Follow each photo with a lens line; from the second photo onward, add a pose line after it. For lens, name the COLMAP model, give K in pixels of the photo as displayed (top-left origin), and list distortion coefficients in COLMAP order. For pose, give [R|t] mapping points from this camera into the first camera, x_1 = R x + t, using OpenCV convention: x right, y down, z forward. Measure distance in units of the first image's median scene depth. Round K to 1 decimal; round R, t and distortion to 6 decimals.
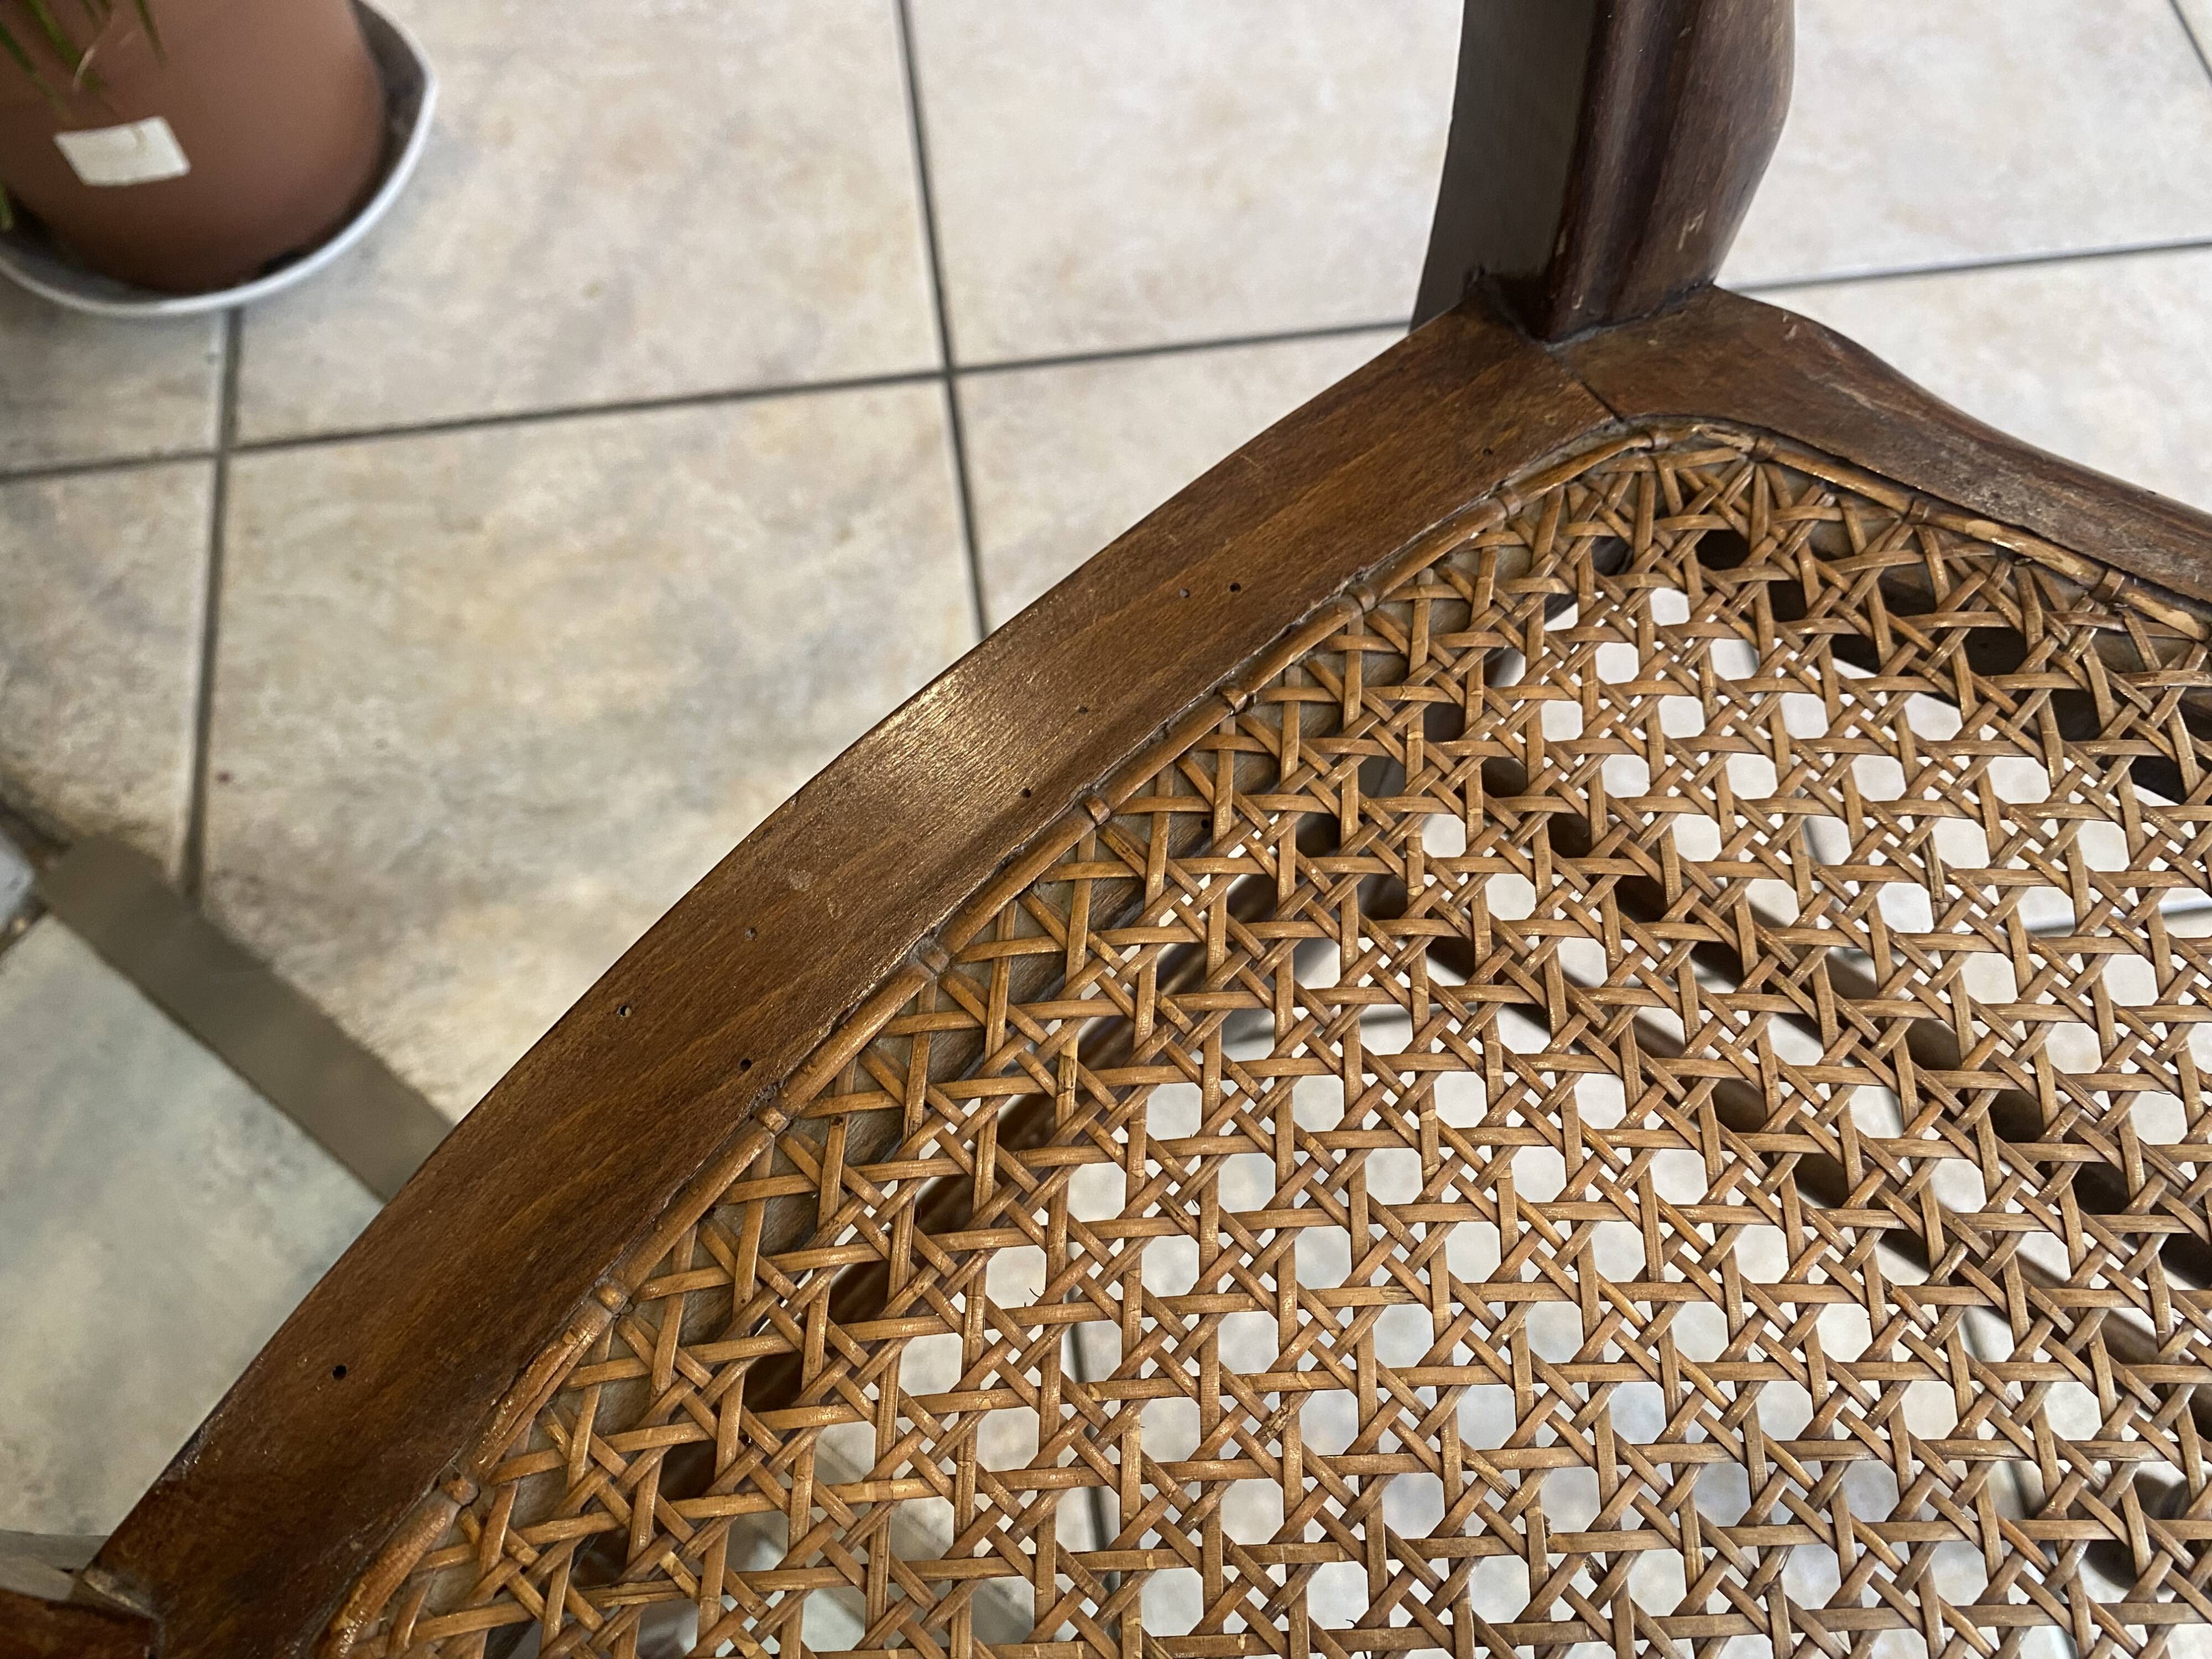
lens RADIAL K [[1694.2, 0, 1089.8], [0, 1694.2, 811.9], [0, 0, 1]] dist [0.027695, -0.028433]
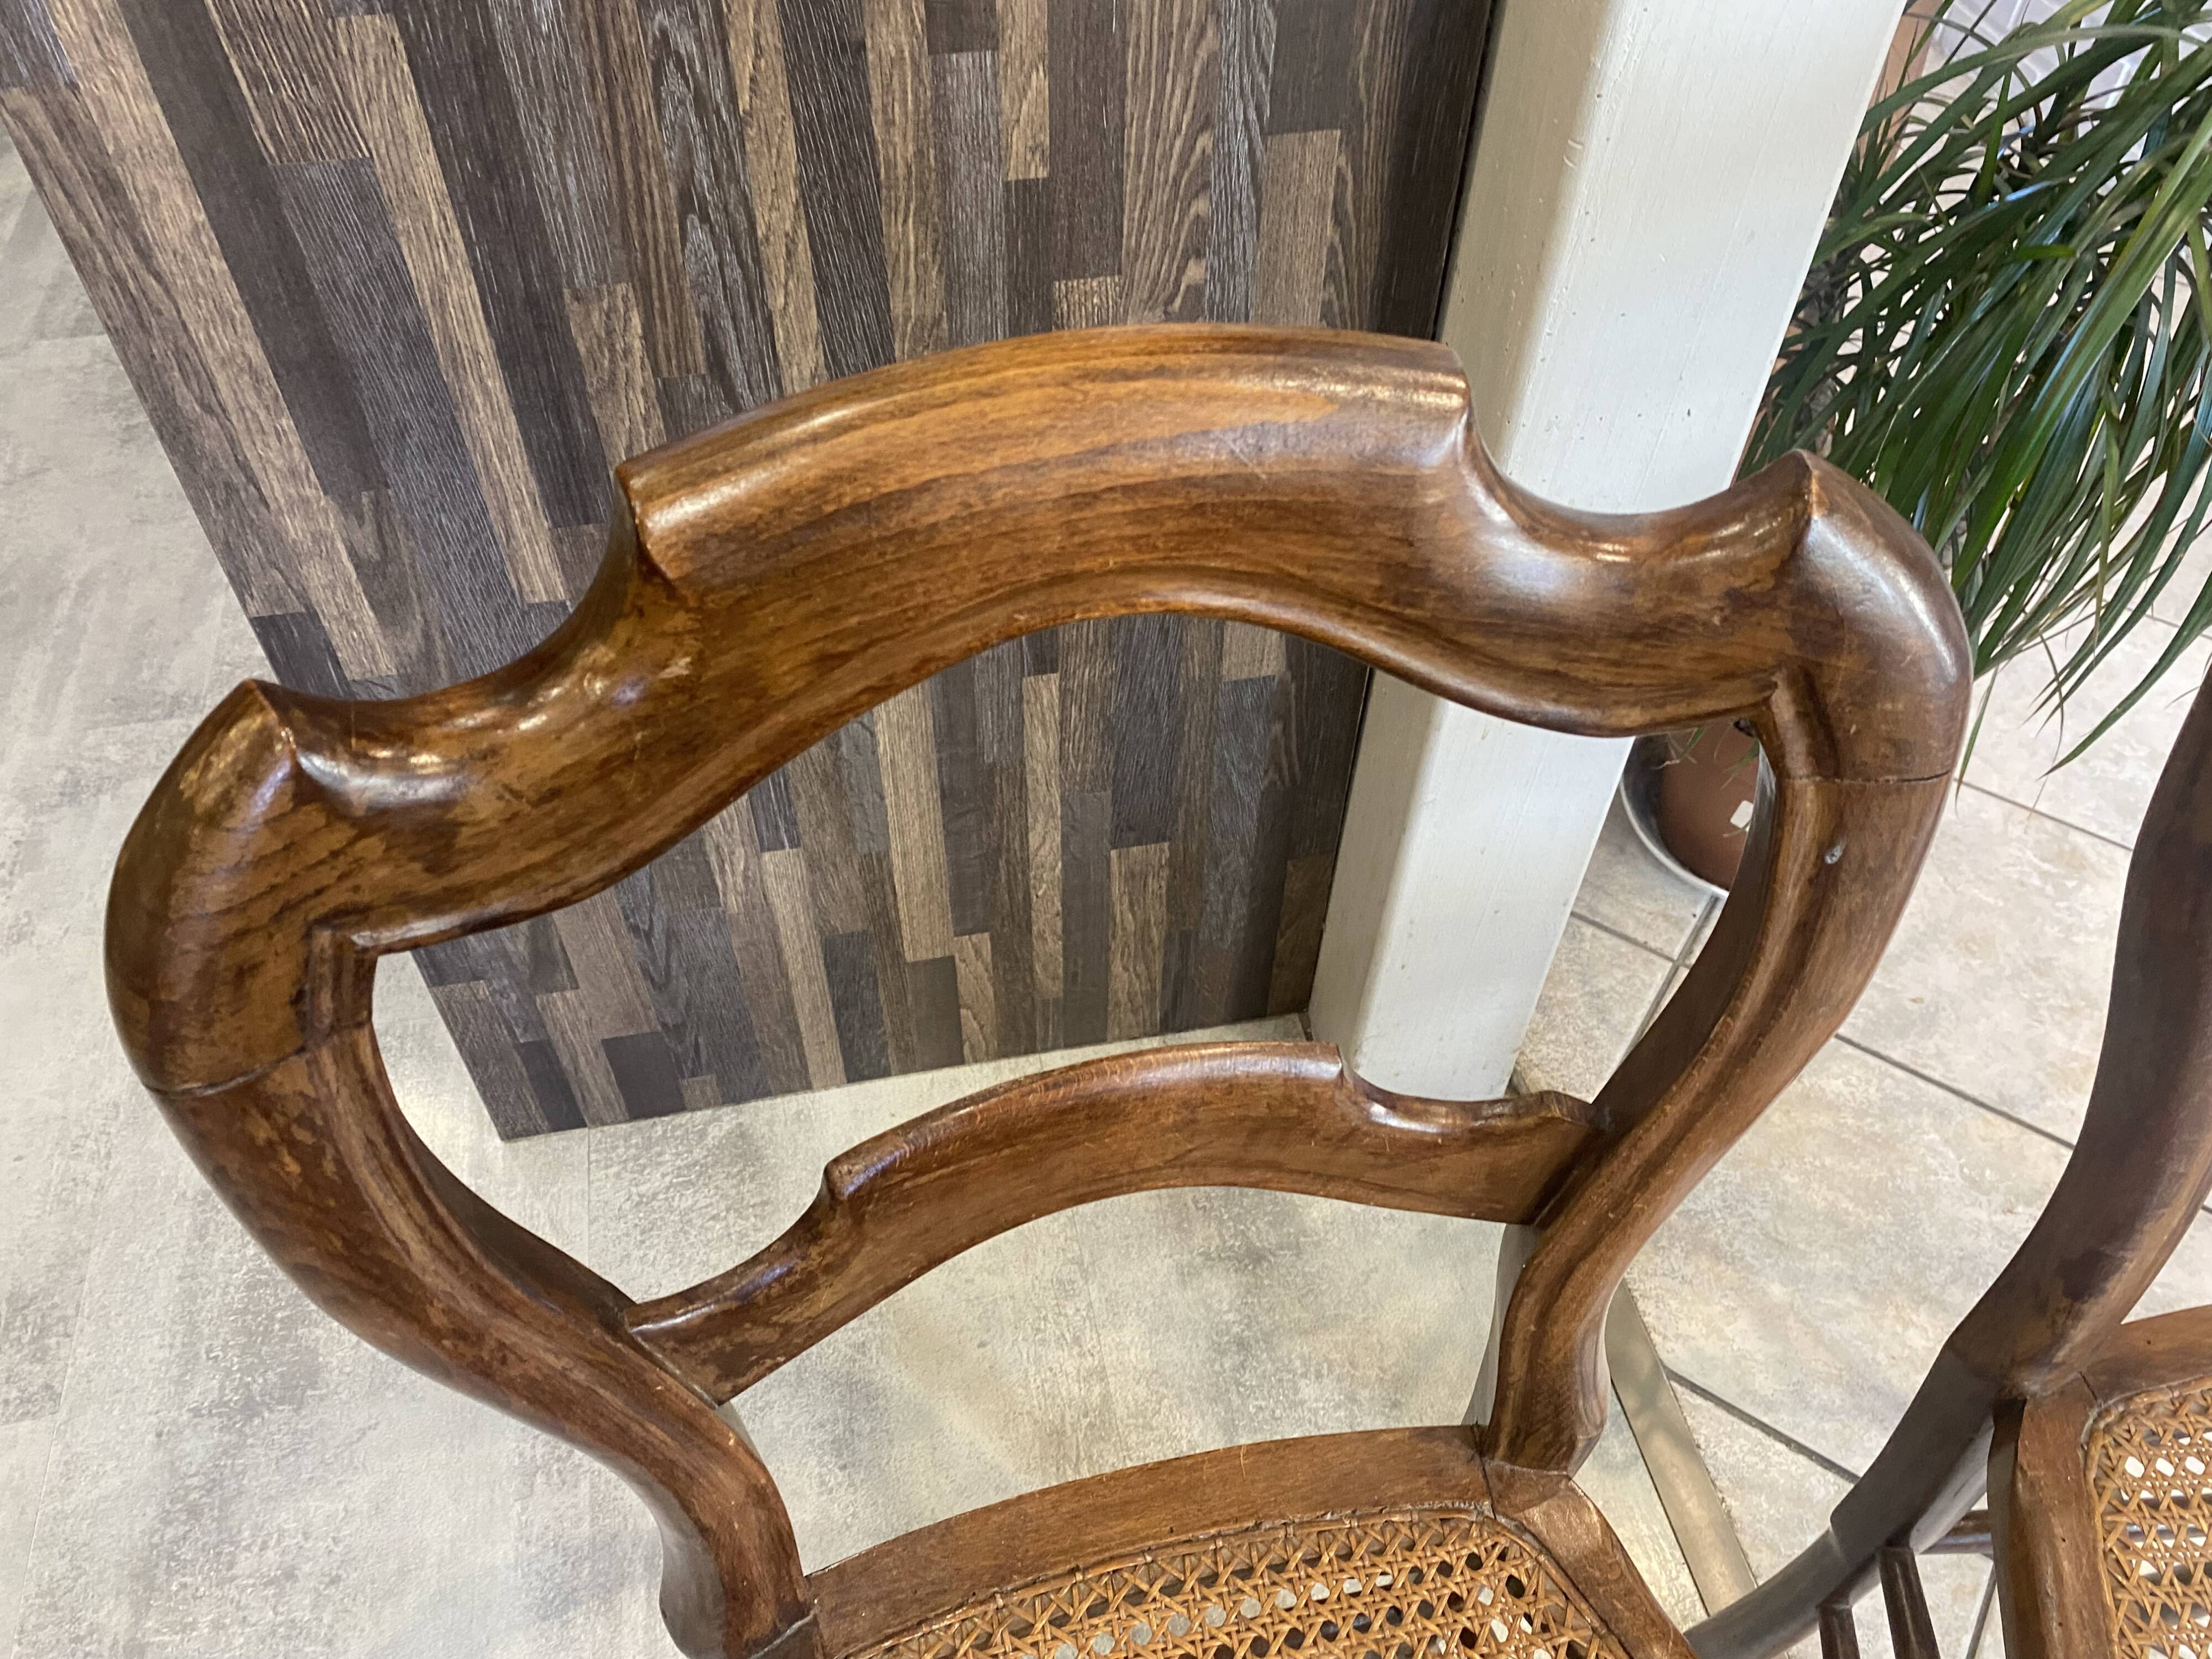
lens RADIAL K [[1694.2, 0, 1104.8], [0, 1694.2, 842.0], [0, 0, 1]] dist [0.027695, -0.028433]
pose [[0.754384, 0.499886, -0.425462, -0.288631], [-0.611812, 0.770310, -0.179743, 0.392867], [0.237887, 0.395899, 0.886947, -0.790114]]
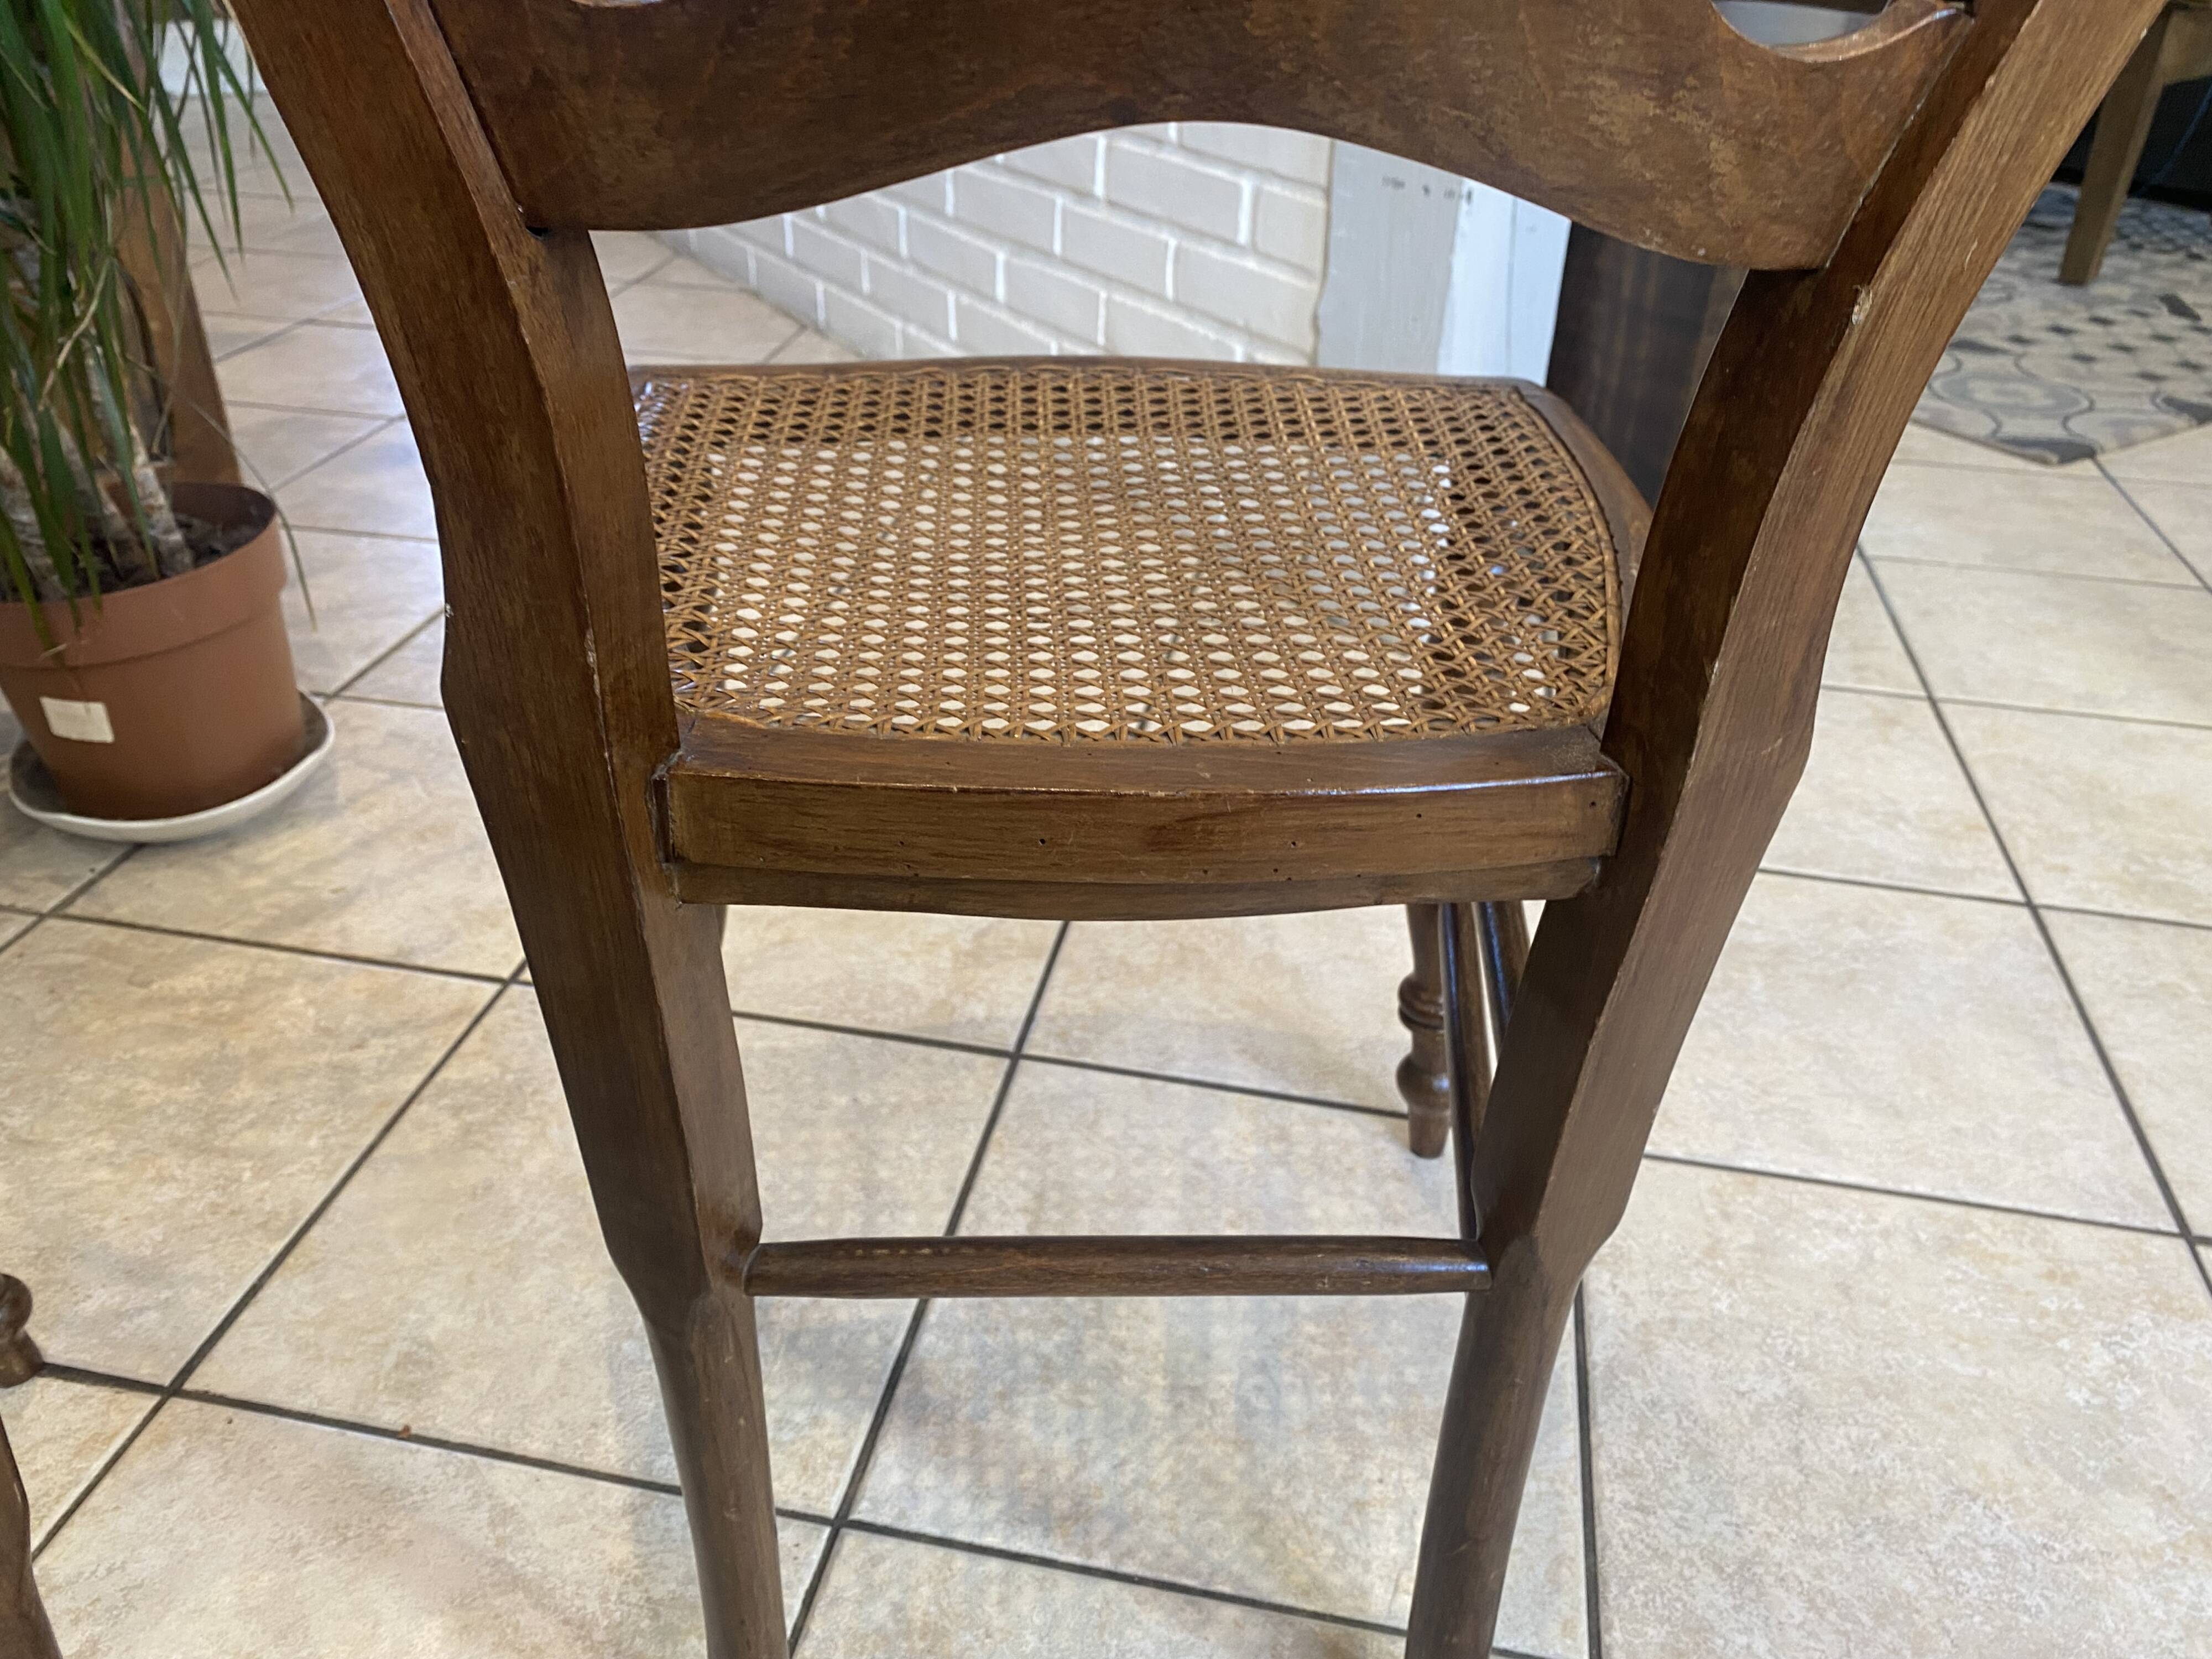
lens RADIAL K [[1694.2, 0, 1106.4], [0, 1694.2, 849.4], [0, 0, 1]] dist [0.027695, -0.028433]
pose [[0.945614, 0.187398, -0.265888, 0.776541], [-0.307138, 0.783601, -0.540033, 0.272707], [0.107149, 0.592327, 0.798541, -0.116760]]
